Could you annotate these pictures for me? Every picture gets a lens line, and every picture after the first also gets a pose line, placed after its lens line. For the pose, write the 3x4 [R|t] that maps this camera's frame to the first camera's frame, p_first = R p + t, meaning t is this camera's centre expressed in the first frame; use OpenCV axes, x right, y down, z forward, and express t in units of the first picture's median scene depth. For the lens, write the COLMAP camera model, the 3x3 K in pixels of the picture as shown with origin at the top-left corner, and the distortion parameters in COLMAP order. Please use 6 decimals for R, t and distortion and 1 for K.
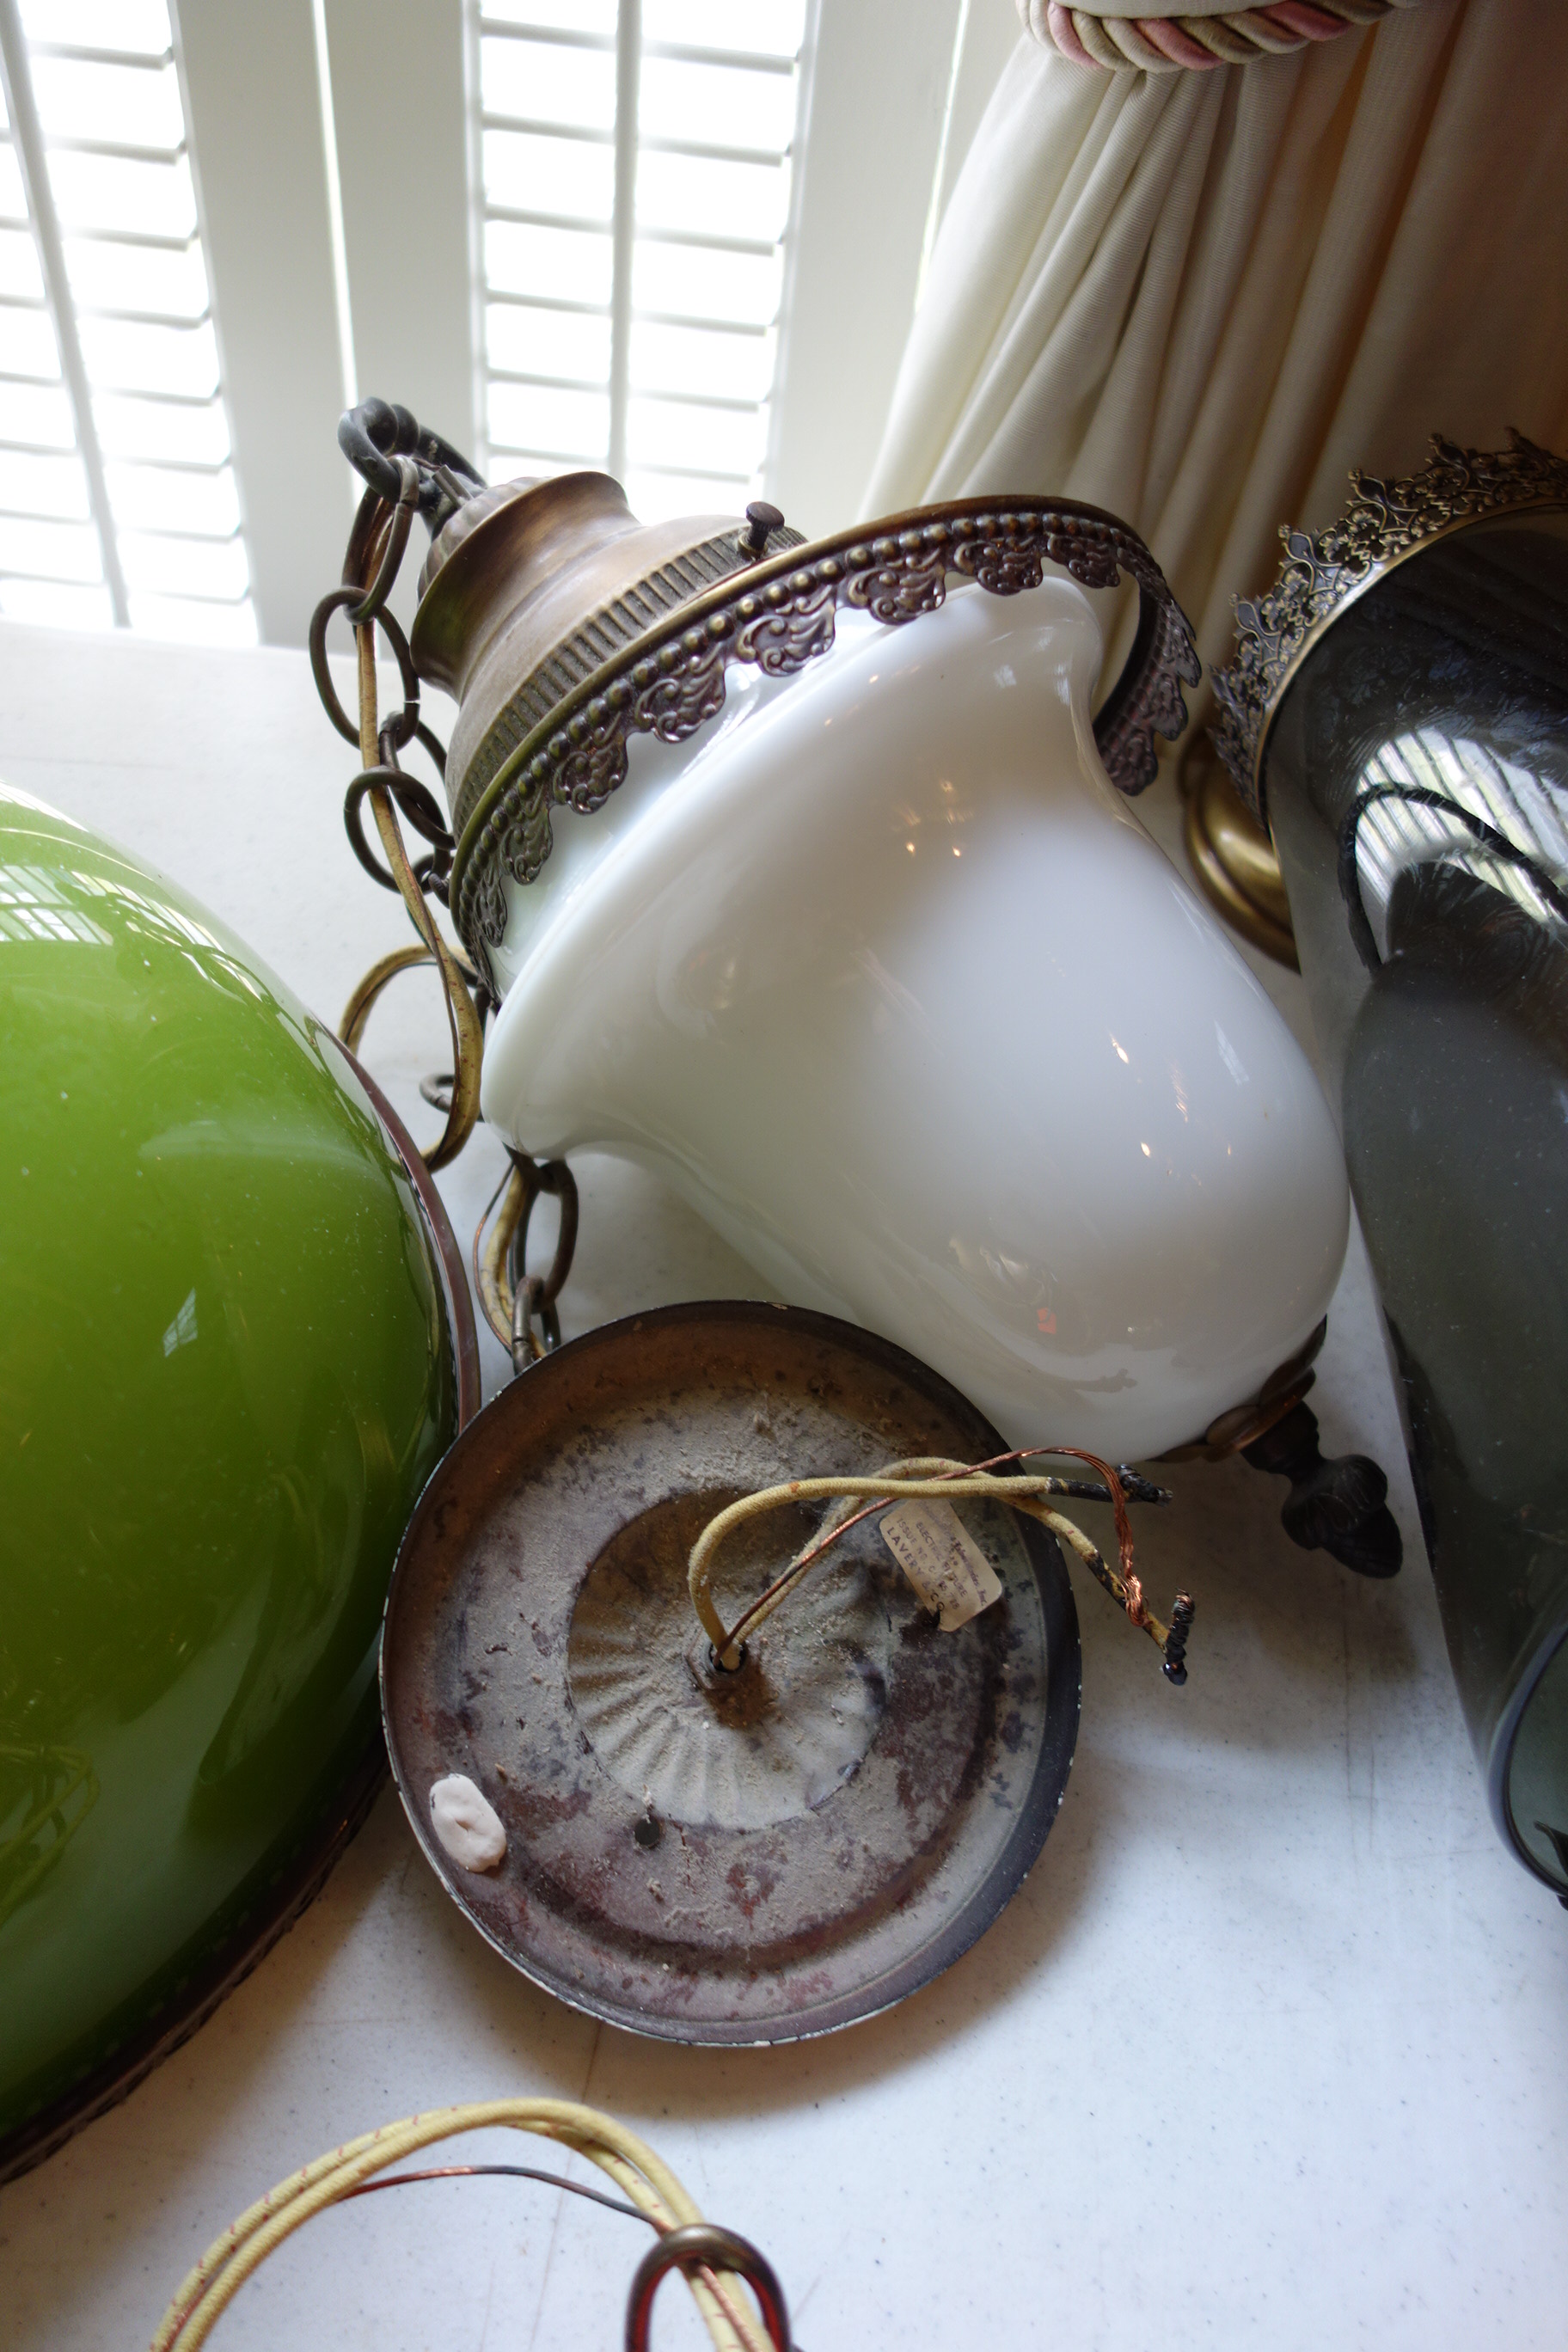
lens RADIAL K [[1826.5, 0, 760.2], [0, 1826.5, 1235.9], [0, 0, 1]] dist [0.010523, -0.008456]
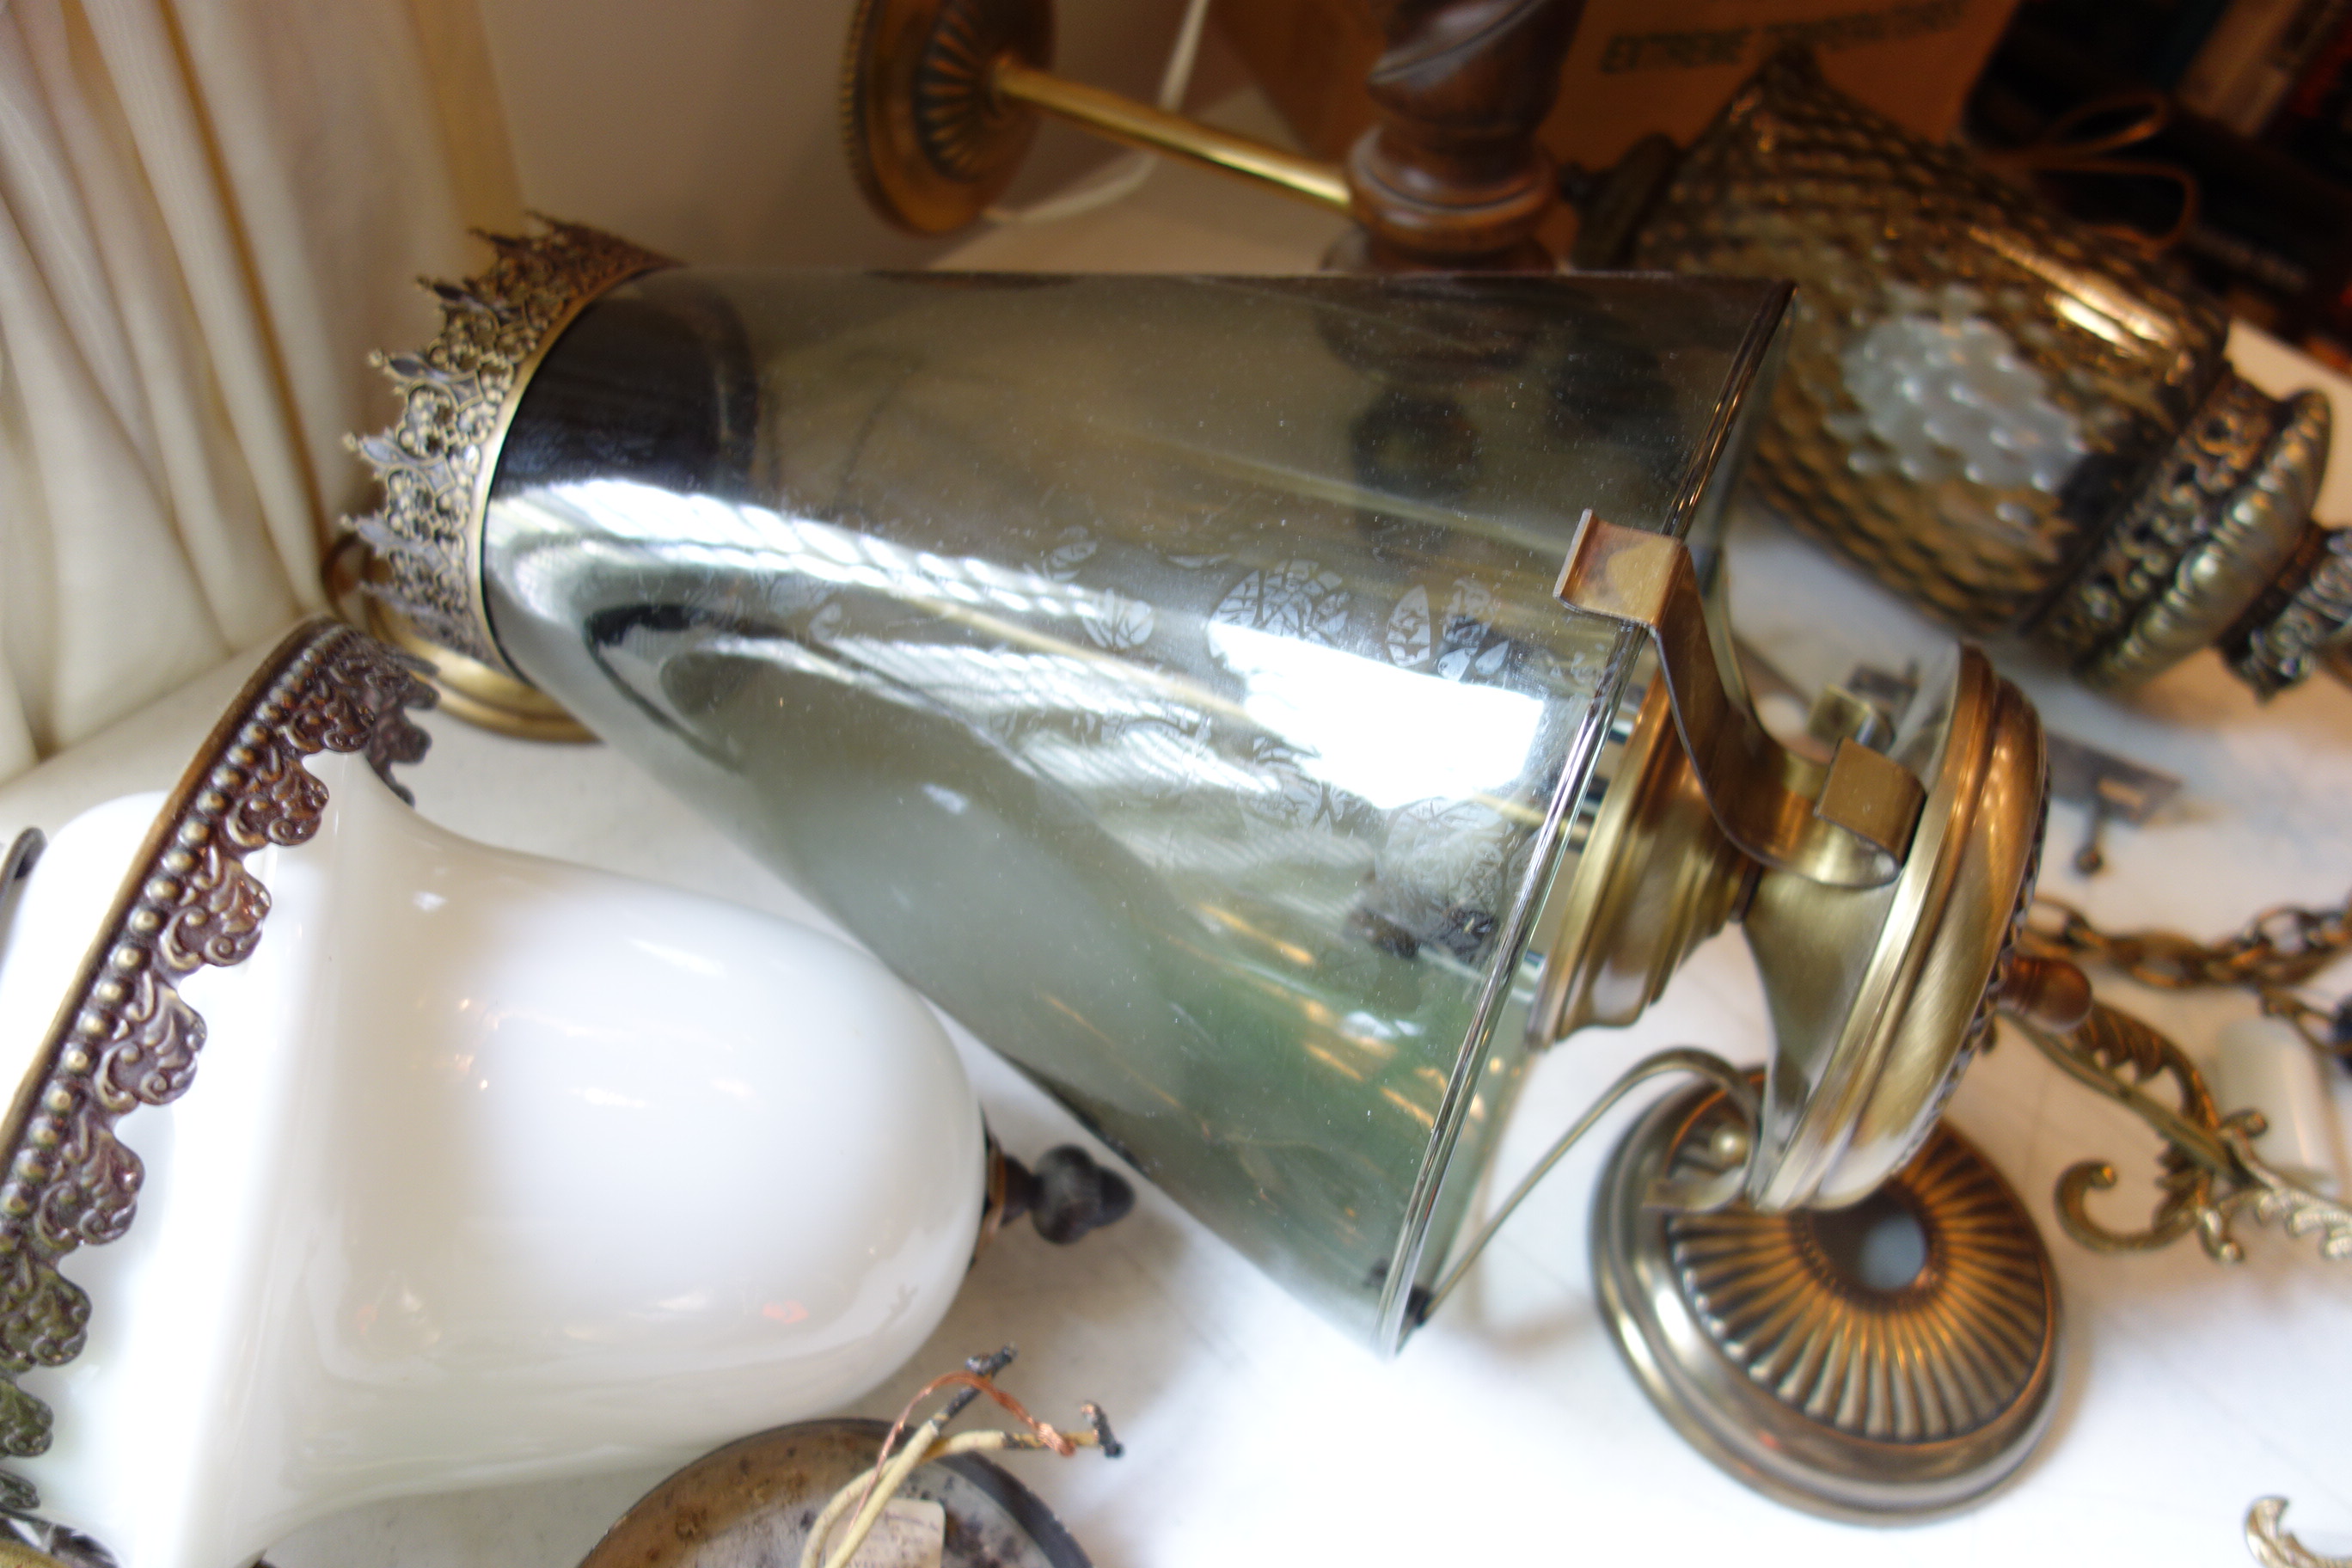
lens RADIAL K [[1826.5, 0, 1193.8], [0, 1826.5, 790.2], [0, 0, 1]] dist [0.010523, -0.008456]
pose [[0.588373, -0.644140, 0.488775, -0.035805], [0.546524, 0.762298, 0.346717, -0.441980], [-0.595927, 0.063128, 0.800553, 0.026931]]
